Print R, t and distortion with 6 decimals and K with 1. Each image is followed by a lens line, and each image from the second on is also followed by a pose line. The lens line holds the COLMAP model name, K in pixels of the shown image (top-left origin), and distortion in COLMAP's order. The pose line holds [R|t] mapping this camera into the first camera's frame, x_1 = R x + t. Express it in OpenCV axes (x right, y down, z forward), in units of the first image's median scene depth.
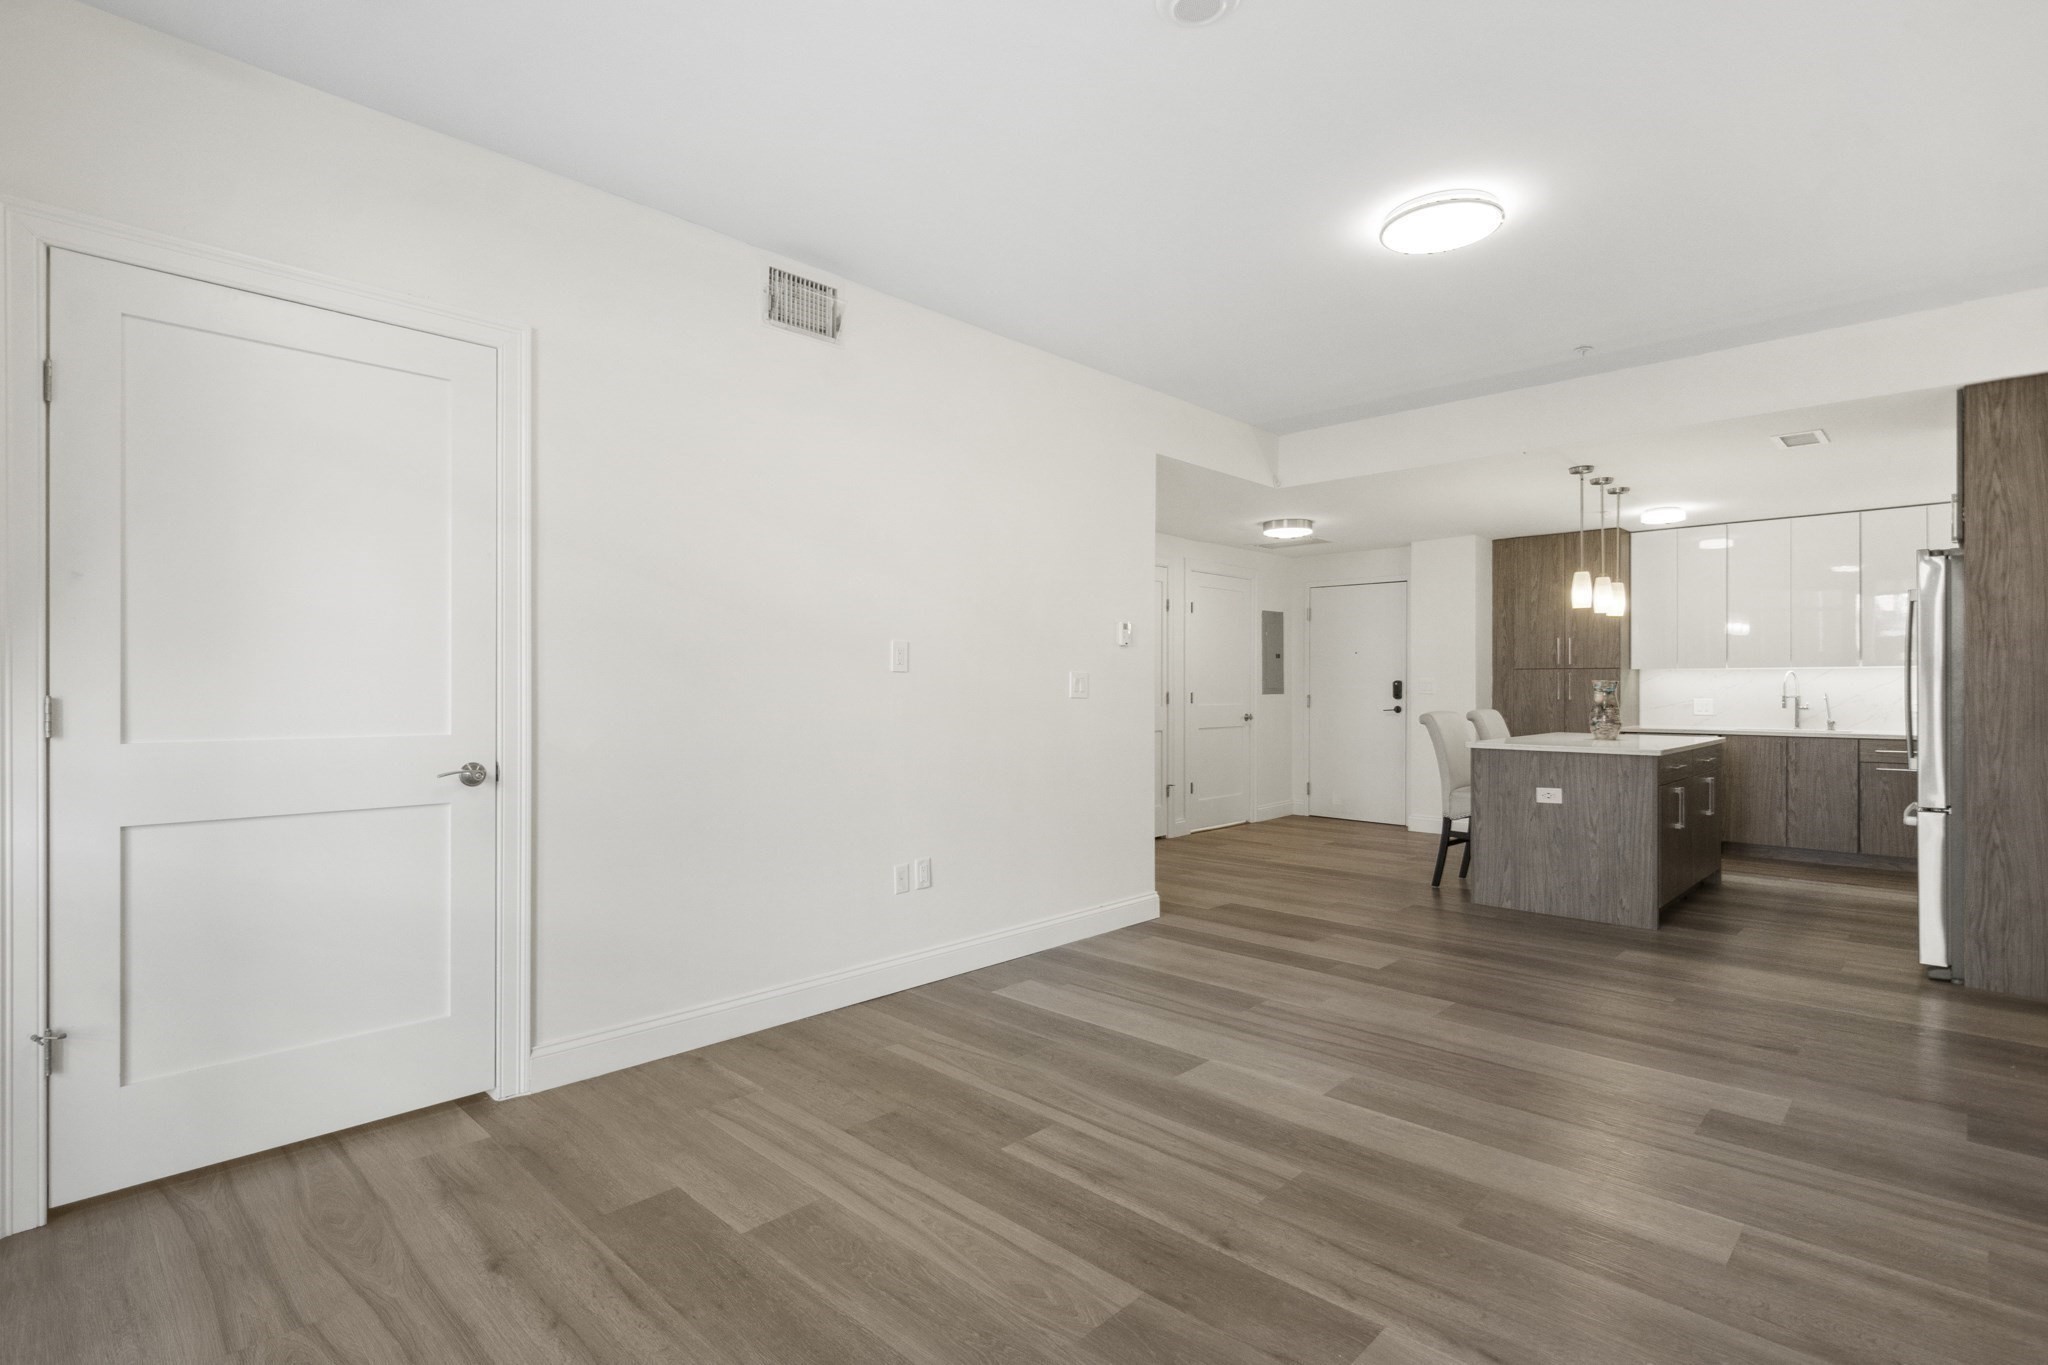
lens RADIAL K [[990.4, 0, 1035.2], [0, 990.4, 686.1], [0, 0, 1]] dist [-0.001423, -0.000848]
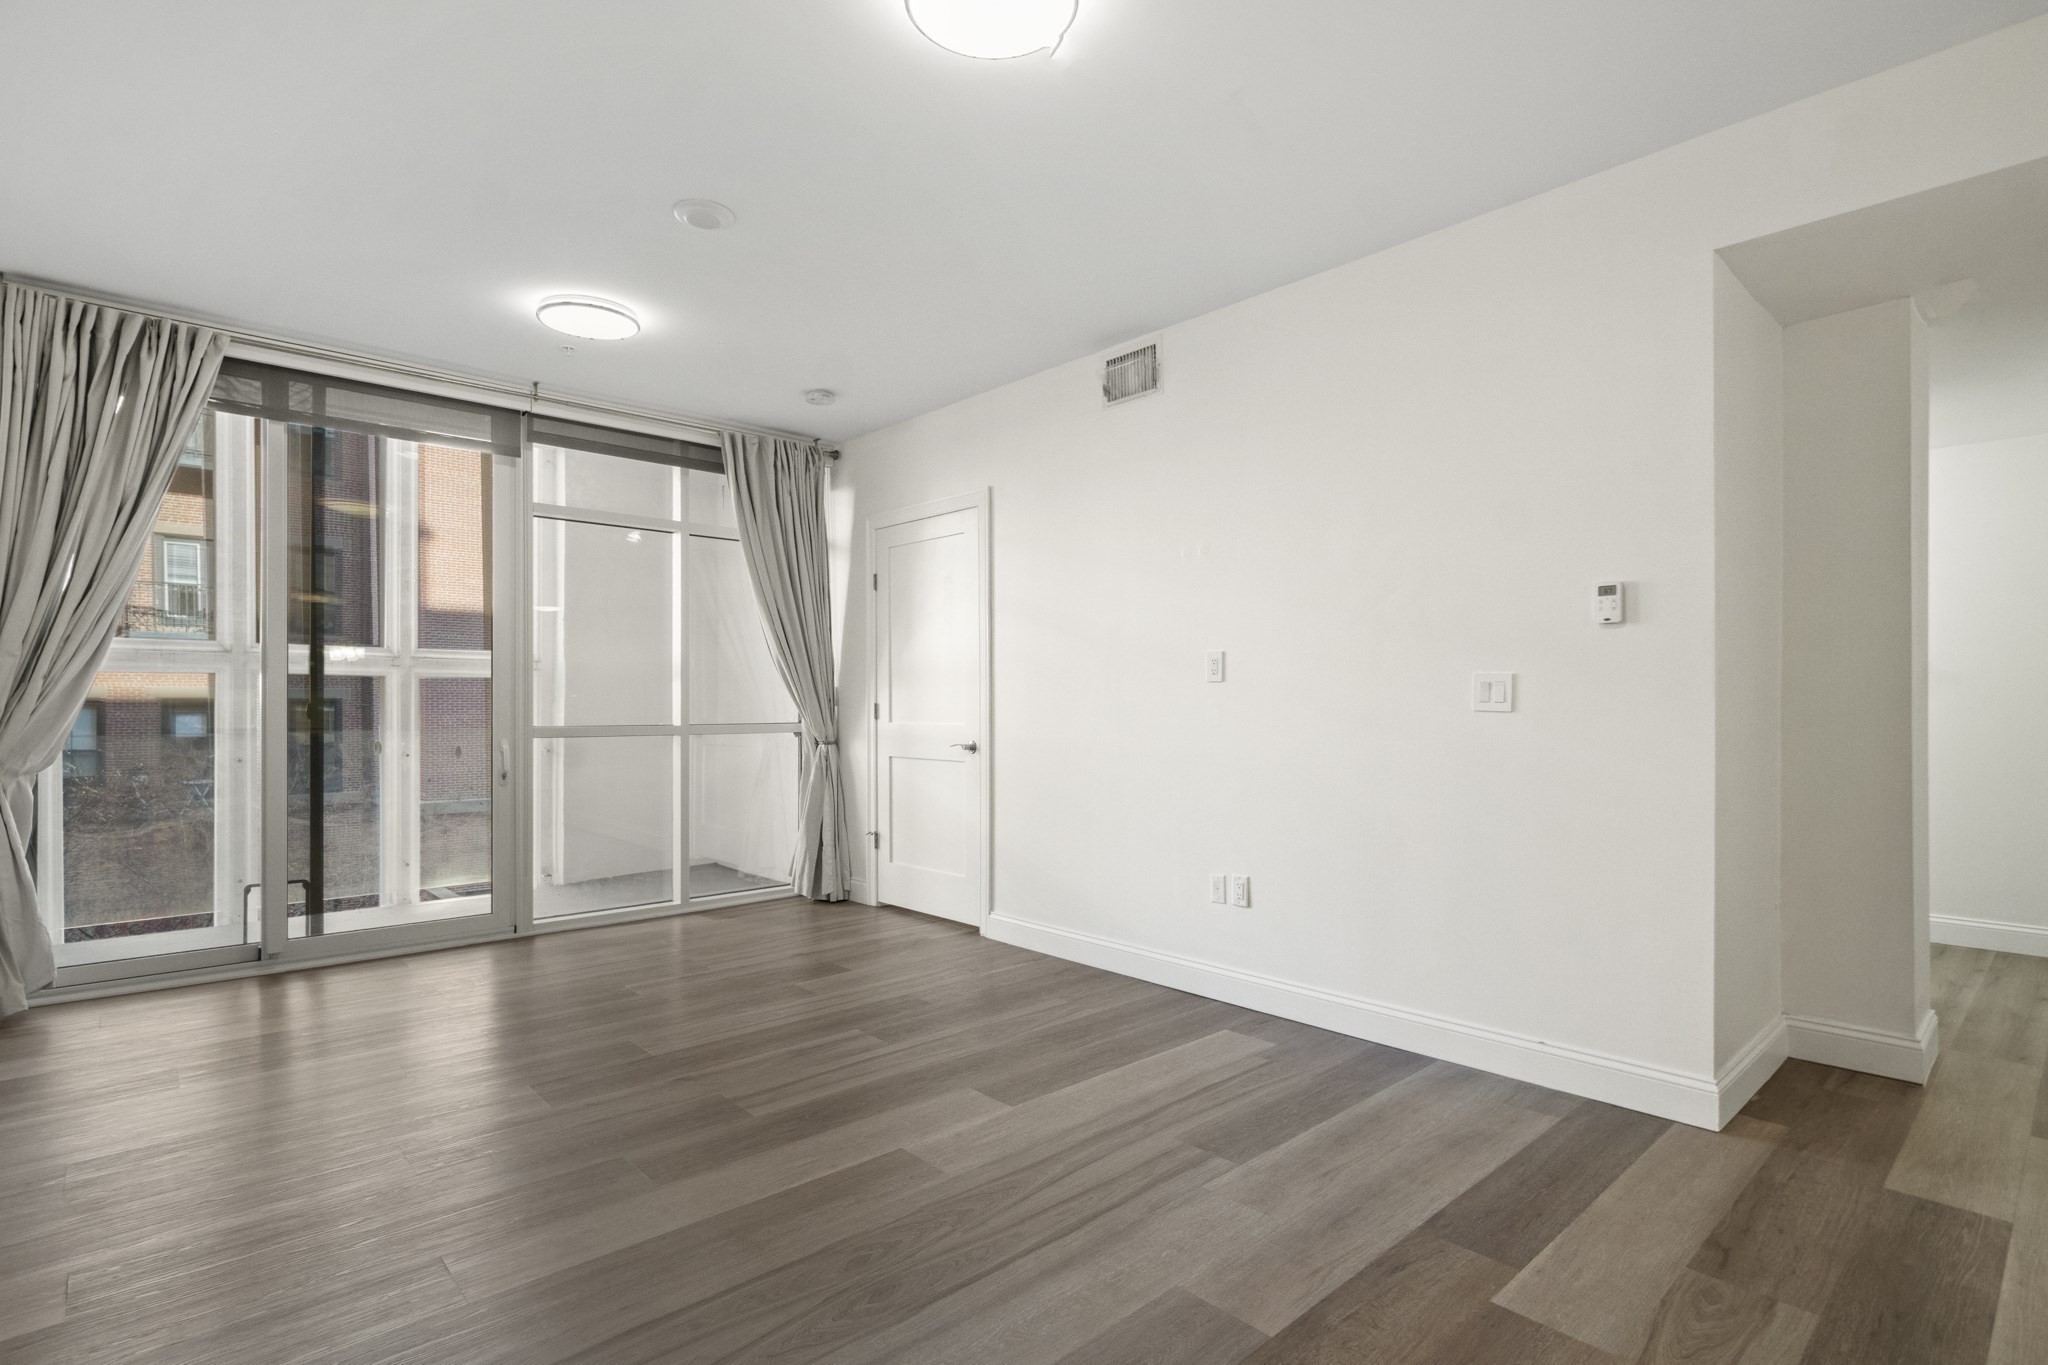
lens RADIAL K [[1001.3, 0, 1038.7], [0, 1001.3, 698.0], [0, 0, 1]] dist [-0.004218, -0.001249]
pose [[-0.058100, -0.005138, -0.998298, 0.684240], [-0.001581, 0.999986, -0.005054, 0.005912], [0.998310, 0.001285, -0.058107, 0.677246]]
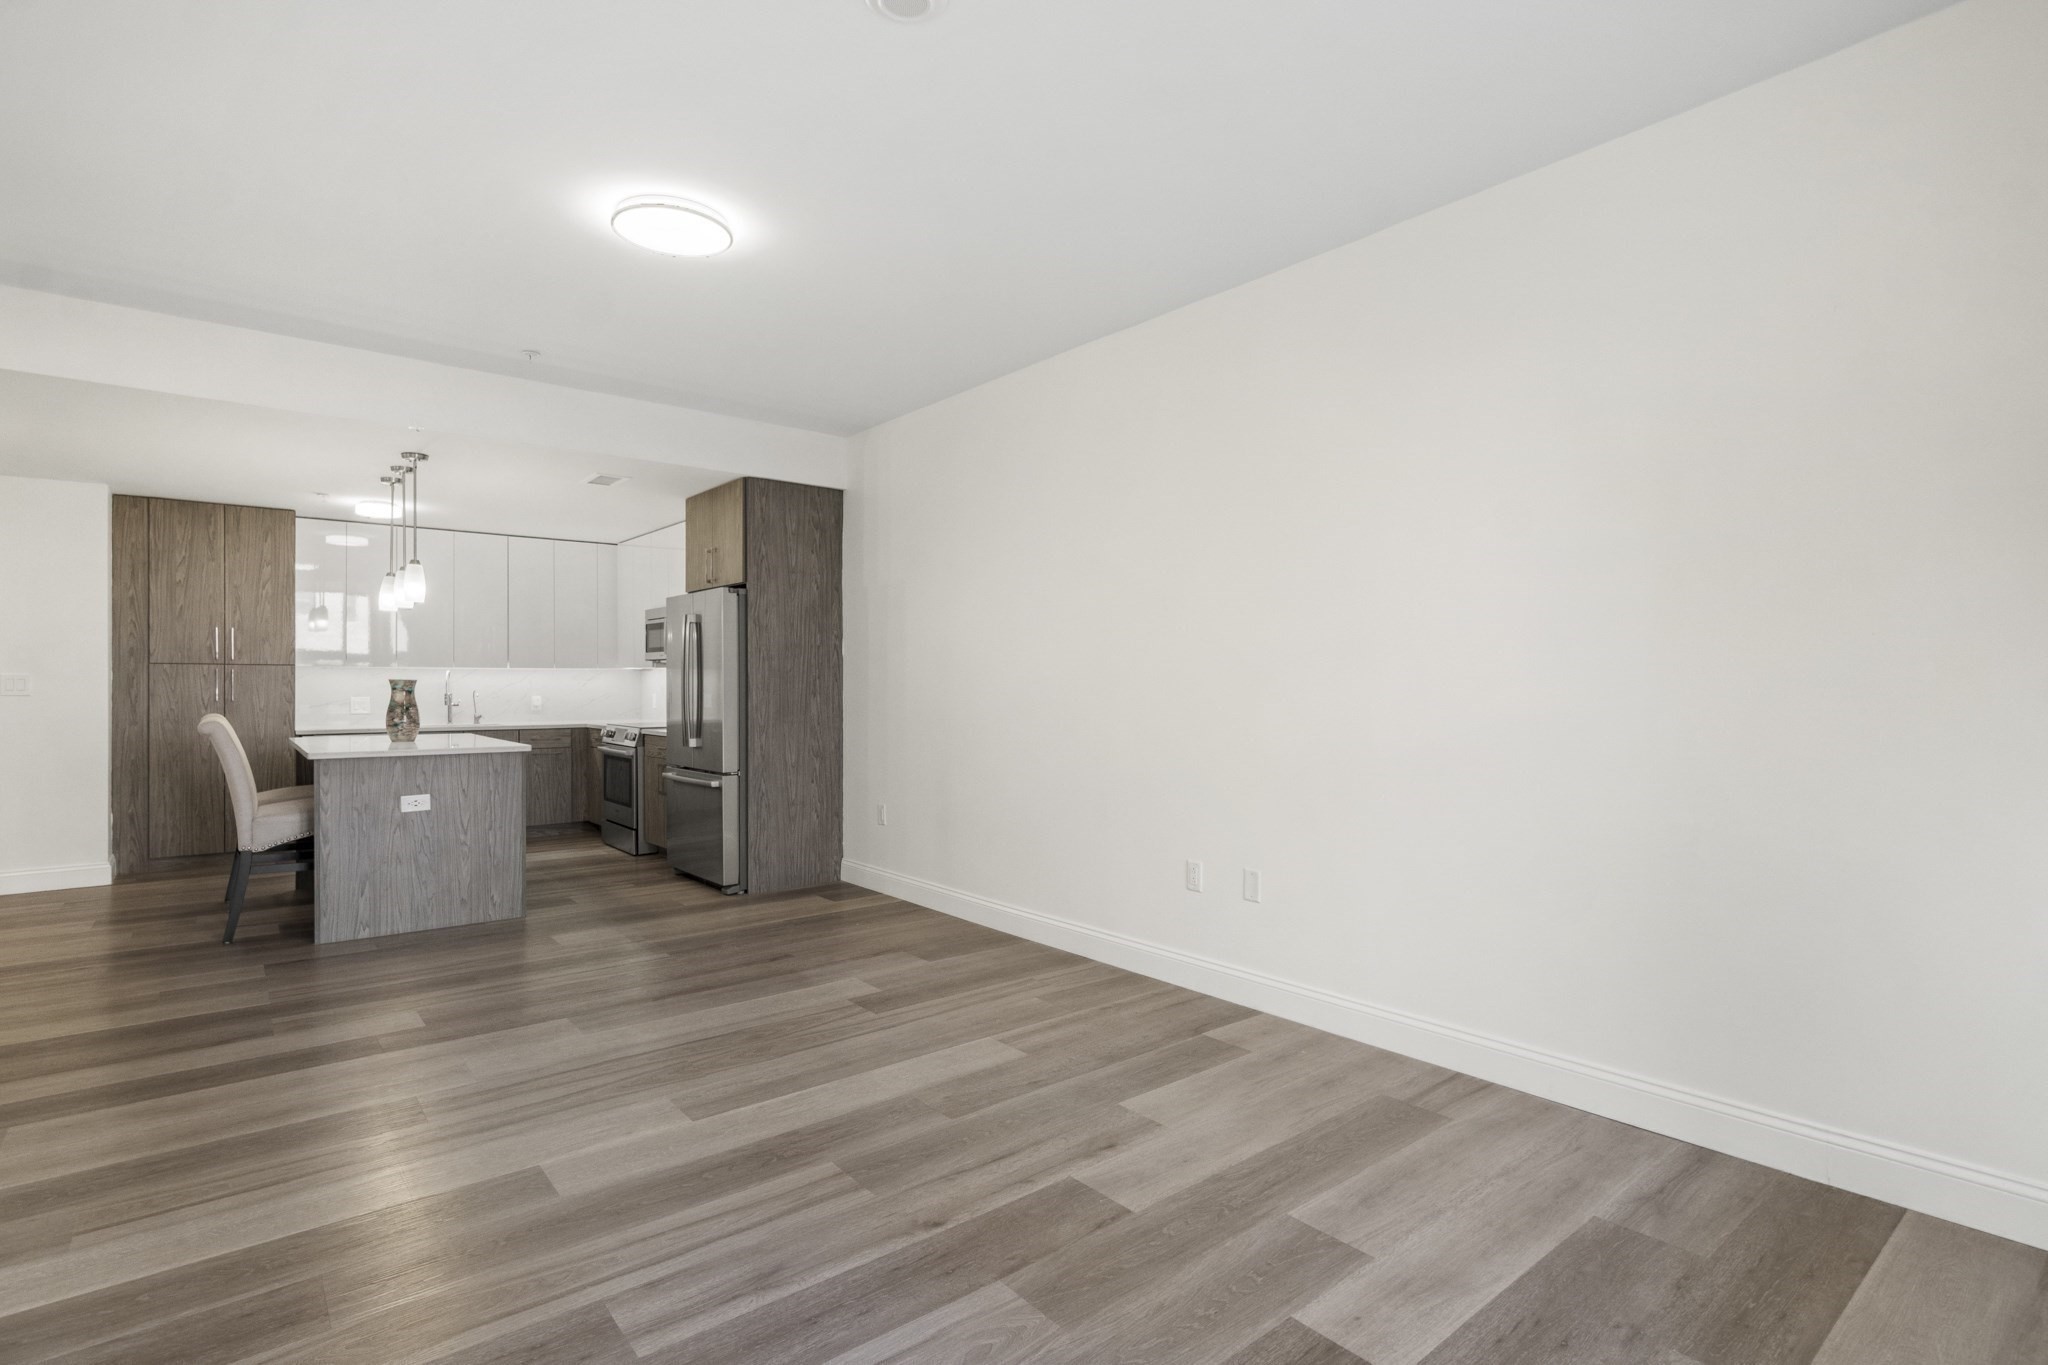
lens RADIAL K [[990.4, 0, 1035.2], [0, 990.4, 686.1], [0, 0, 1]] dist [-0.001423, -0.000848]
pose [[0.114653, -0.001869, 0.993404, -0.350164], [-0.001107, 0.999997, 0.002010, -0.001965], [-0.993405, -0.001330, 0.114651, 0.328069]]
